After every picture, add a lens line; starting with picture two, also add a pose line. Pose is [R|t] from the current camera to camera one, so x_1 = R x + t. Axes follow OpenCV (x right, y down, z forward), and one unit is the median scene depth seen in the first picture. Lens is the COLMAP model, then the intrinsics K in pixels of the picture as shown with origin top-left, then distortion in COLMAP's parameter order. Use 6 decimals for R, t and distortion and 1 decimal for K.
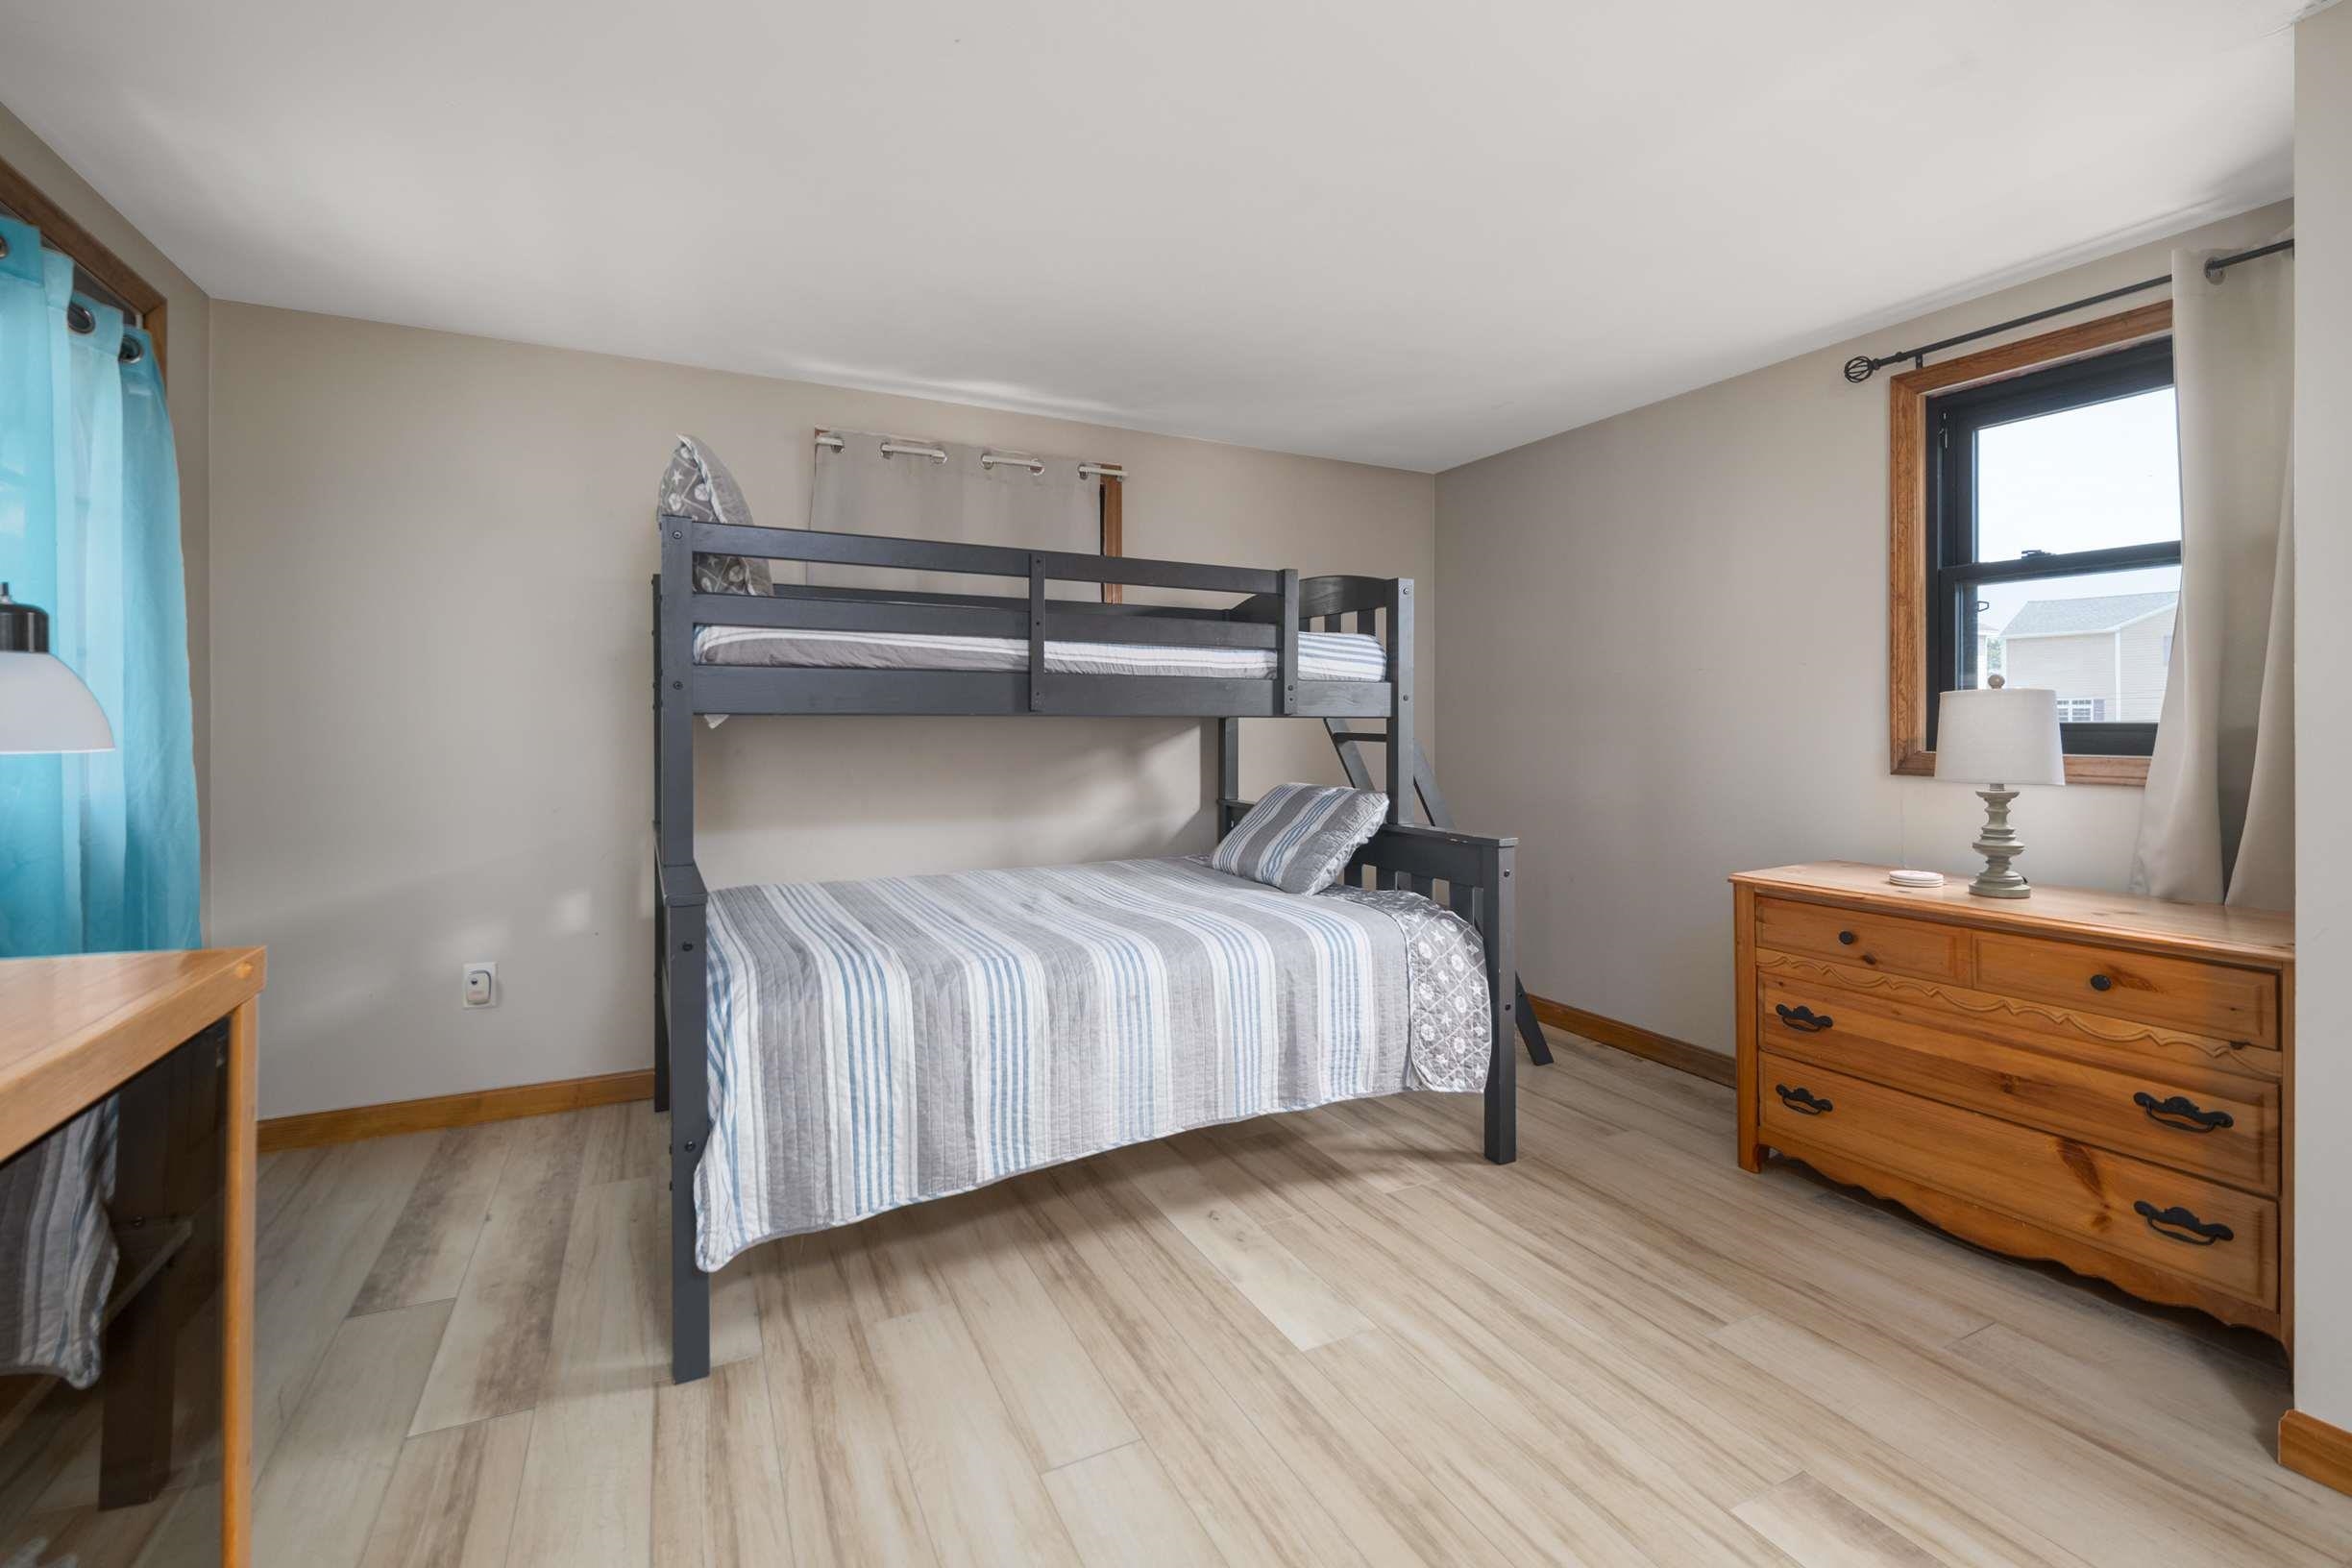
lens RADIAL K [[1053.6, 0, 1174.8], [0, 1053.6, 722.2], [0, 0, 1]] dist [0.000676, -0.000624]
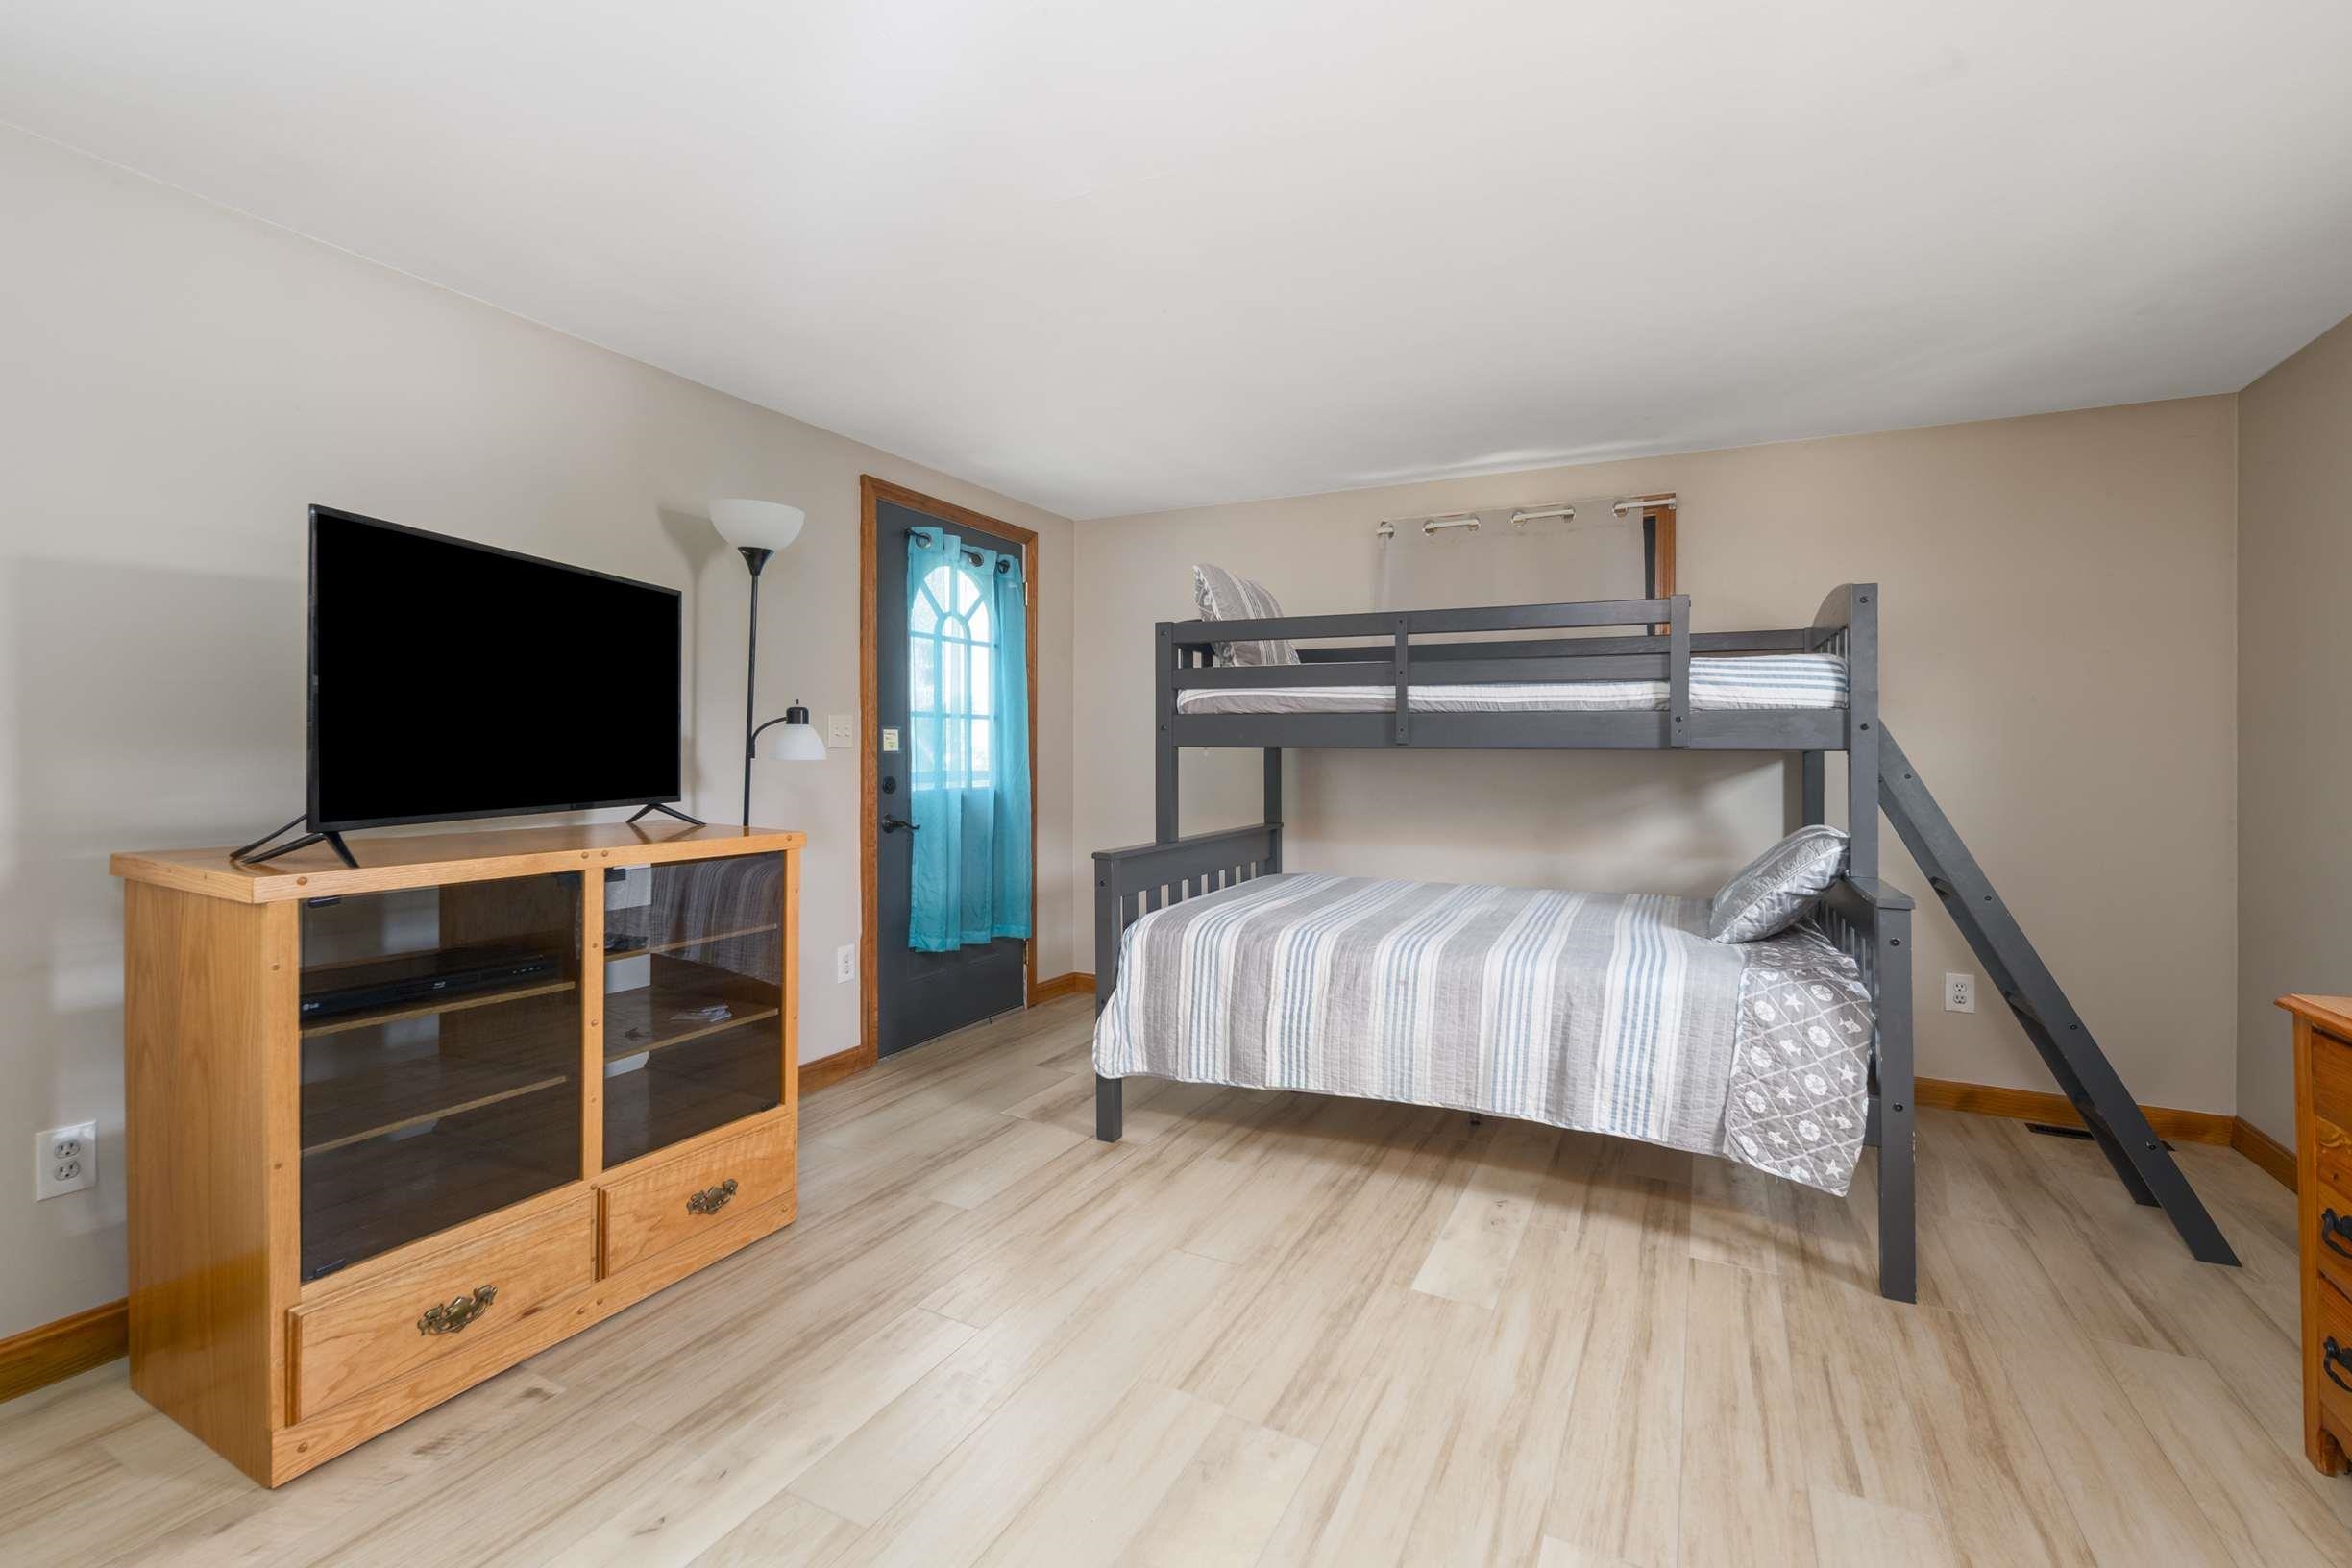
lens RADIAL K [[1052.3, 0, 1152.1], [0, 1052.3, 756.6], [0, 0, 1]] dist [0.000410, -0.000084]
pose [[0.571887, 0.005668, -0.820313, 0.722614], [-0.007435, 0.999971, 0.001726, 0.003981], [0.820299, 0.005112, 0.571912, 0.072741]]
